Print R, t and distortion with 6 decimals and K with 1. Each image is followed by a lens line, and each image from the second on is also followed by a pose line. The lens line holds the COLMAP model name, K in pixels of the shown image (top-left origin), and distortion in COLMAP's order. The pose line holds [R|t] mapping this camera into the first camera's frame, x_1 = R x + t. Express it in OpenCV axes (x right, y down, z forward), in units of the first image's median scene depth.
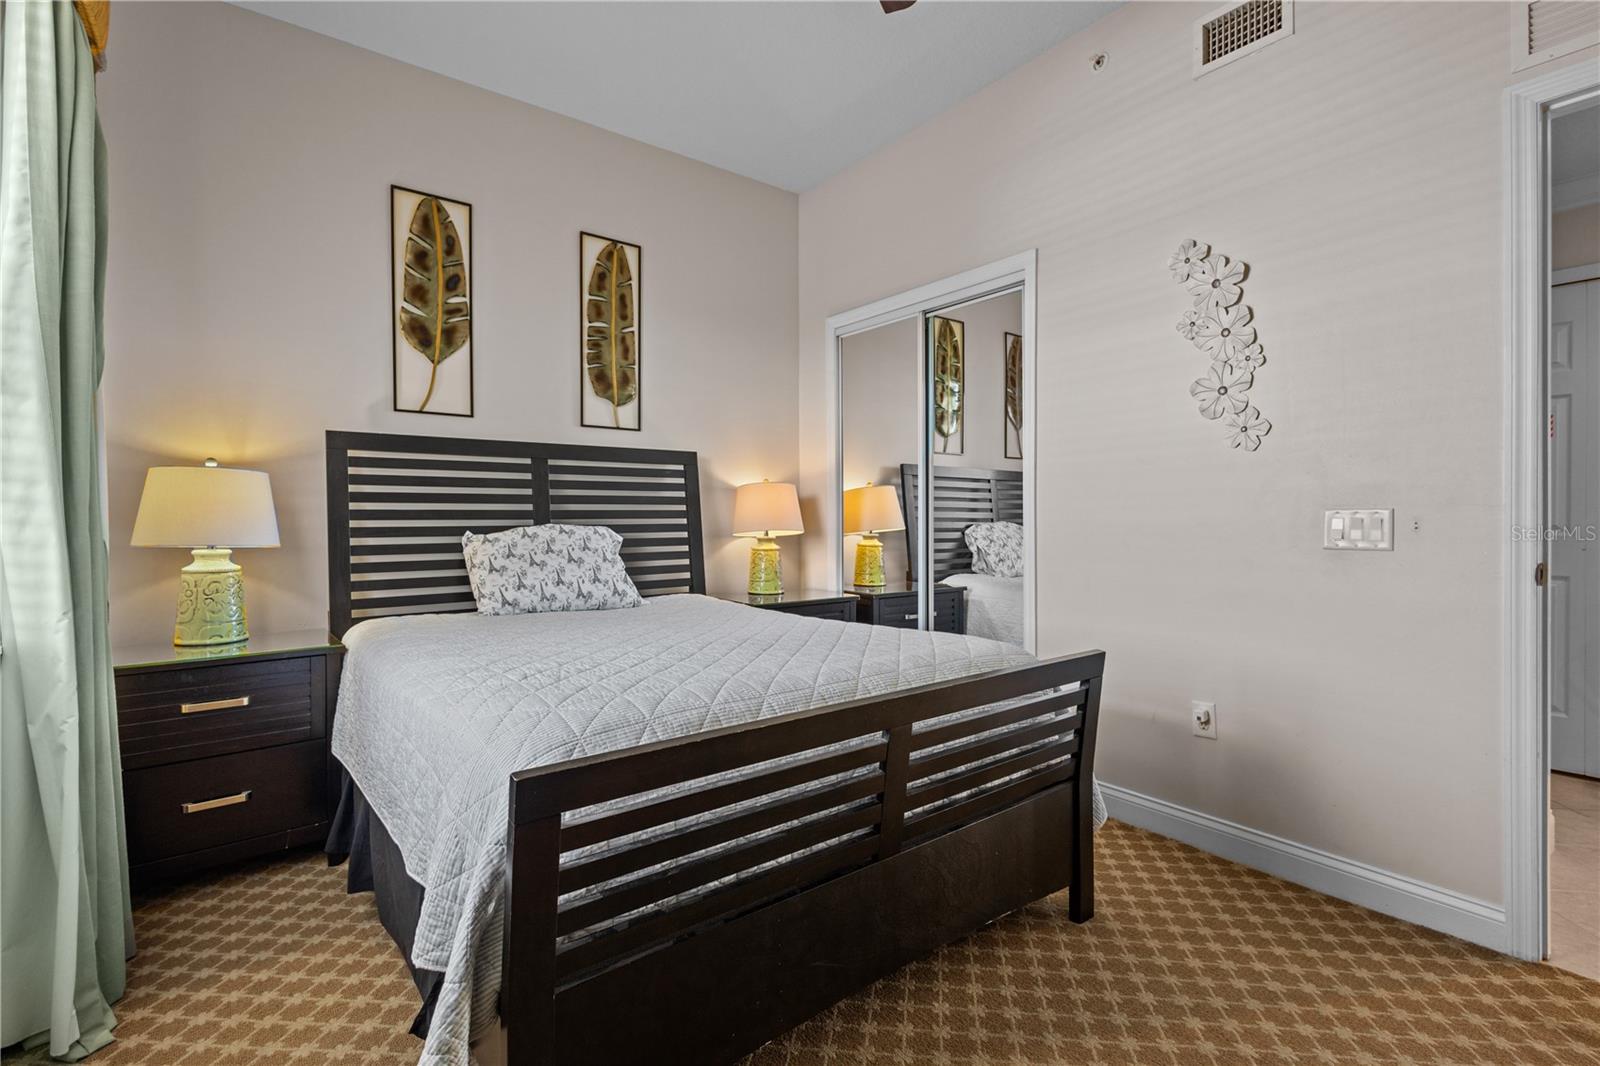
lens RADIAL K [[737.2, 0, 809.5], [0, 737.2, 525.1], [0, 0, 1]] dist [0.002080, -0.000112]
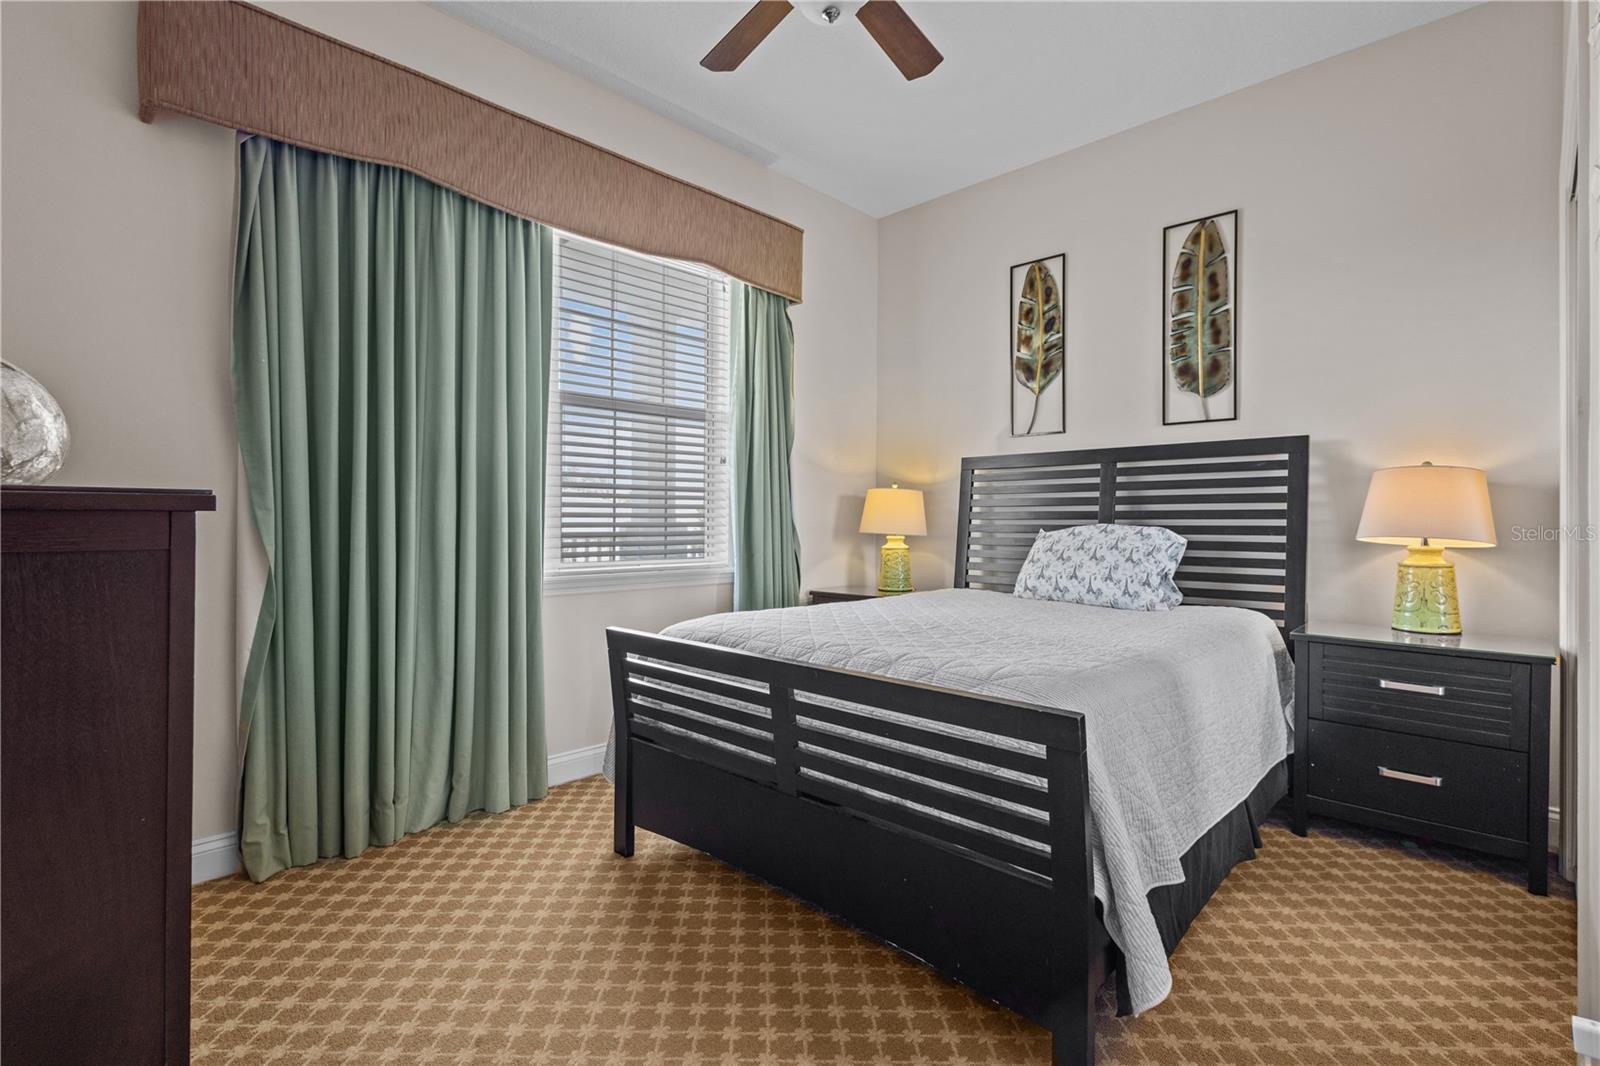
lens RADIAL K [[737.2, 0, 809.5], [0, 737.2, 525.1], [0, 0, 1]] dist [0.002080, -0.000112]
pose [[0.151791, 0.024027, -0.988121, 0.604477], [0.000236, 0.999704, 0.024345, -0.023997], [0.988413, -0.003929, 0.151740, 0.380069]]
